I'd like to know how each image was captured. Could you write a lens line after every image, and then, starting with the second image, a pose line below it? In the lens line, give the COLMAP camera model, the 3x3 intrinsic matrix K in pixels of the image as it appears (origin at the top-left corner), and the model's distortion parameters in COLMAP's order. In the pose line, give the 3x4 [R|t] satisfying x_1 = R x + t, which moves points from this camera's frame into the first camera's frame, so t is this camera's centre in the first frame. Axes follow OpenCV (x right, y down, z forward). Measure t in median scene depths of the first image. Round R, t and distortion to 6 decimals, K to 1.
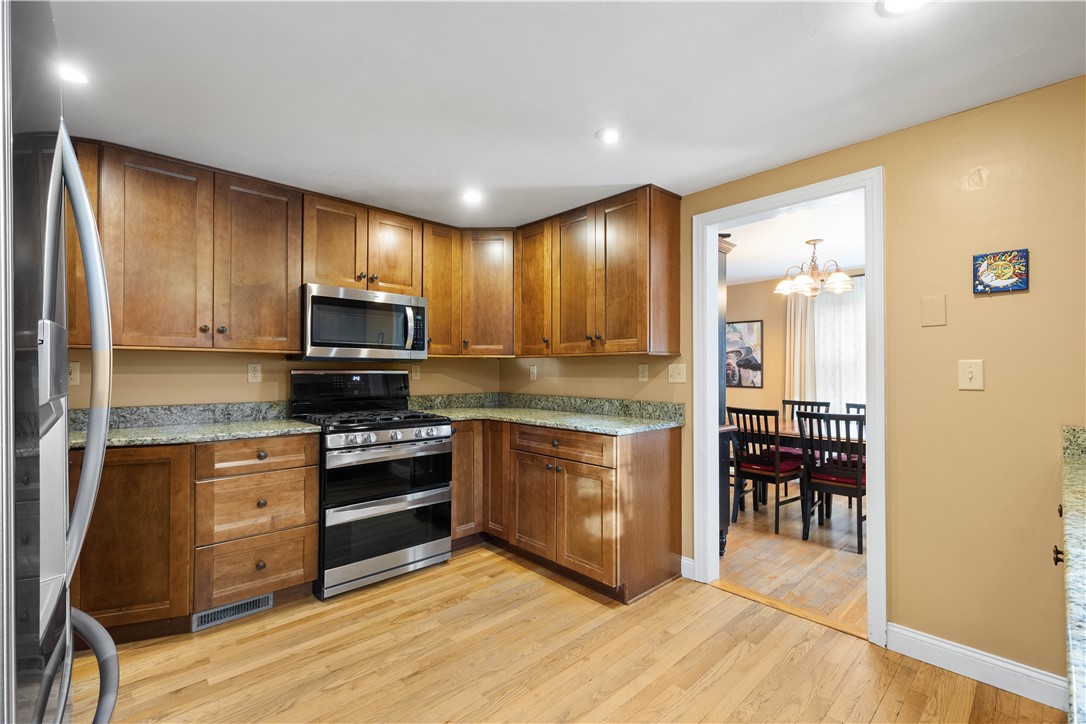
lens RADIAL K [[472.7, 0, 543.0], [0, 472.7, 362.0], [0, 0, 1]] dist [0.000495, -0.000118]
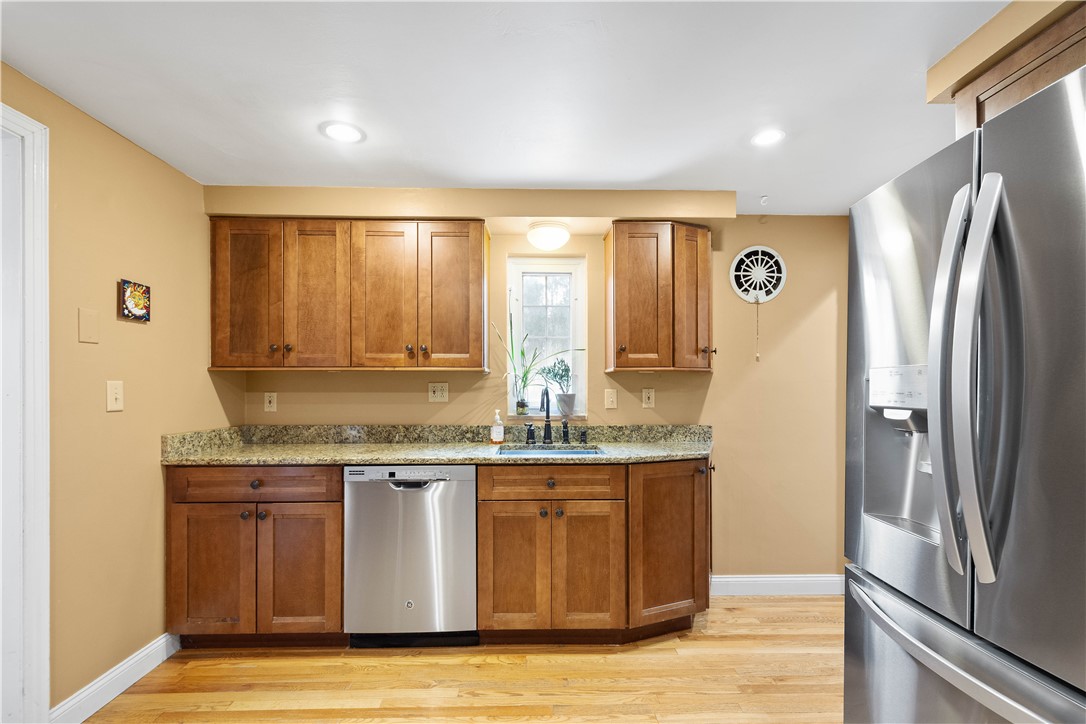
lens RADIAL K [[485.7, 0, 540.6], [0, 485.7, 388.9], [0, 0, 1]] dist [0.005209, -0.000123]
pose [[-0.749343, 0.002711, 0.662177, -0.380245], [-0.010584, 0.999815, -0.016071, 0.015337], [-0.662098, -0.019052, -0.749175, 0.985908]]
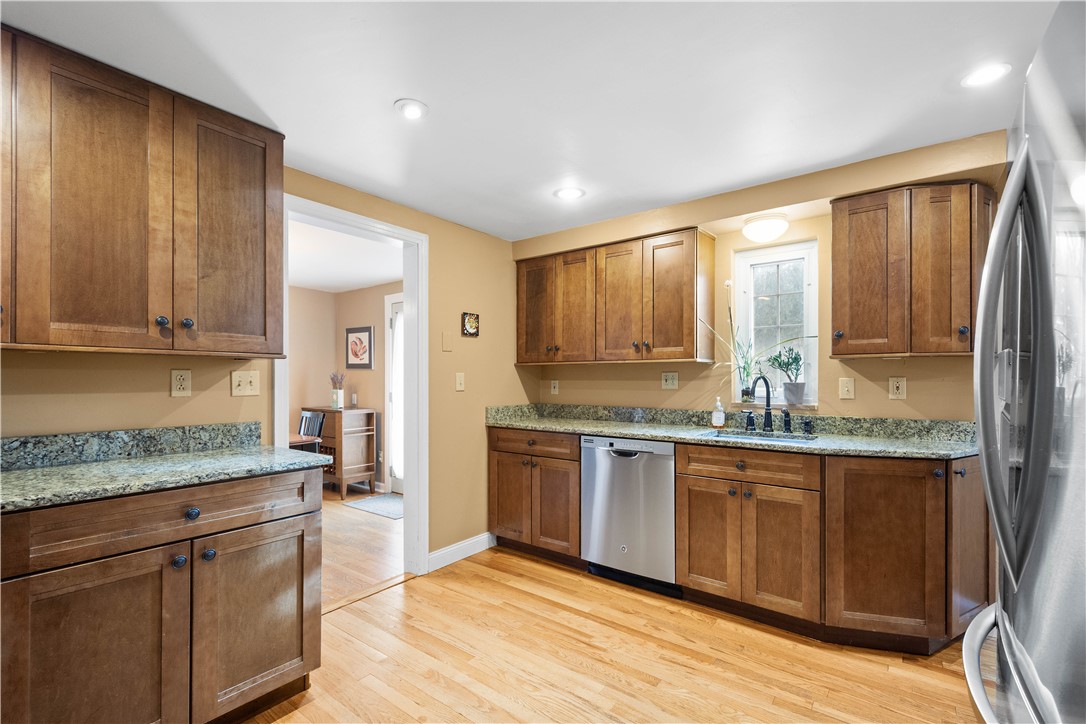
lens RADIAL K [[482.9, 0, 541.1], [0, 482.9, 379.1], [0, 0, 1]] dist [-0.001255, -0.000210]
pose [[-0.159977, 0.000188, 0.987121, -0.707984], [-0.017982, 0.999833, -0.003105, 0.013643], [-0.986957, -0.018247, -0.159947, 0.830161]]
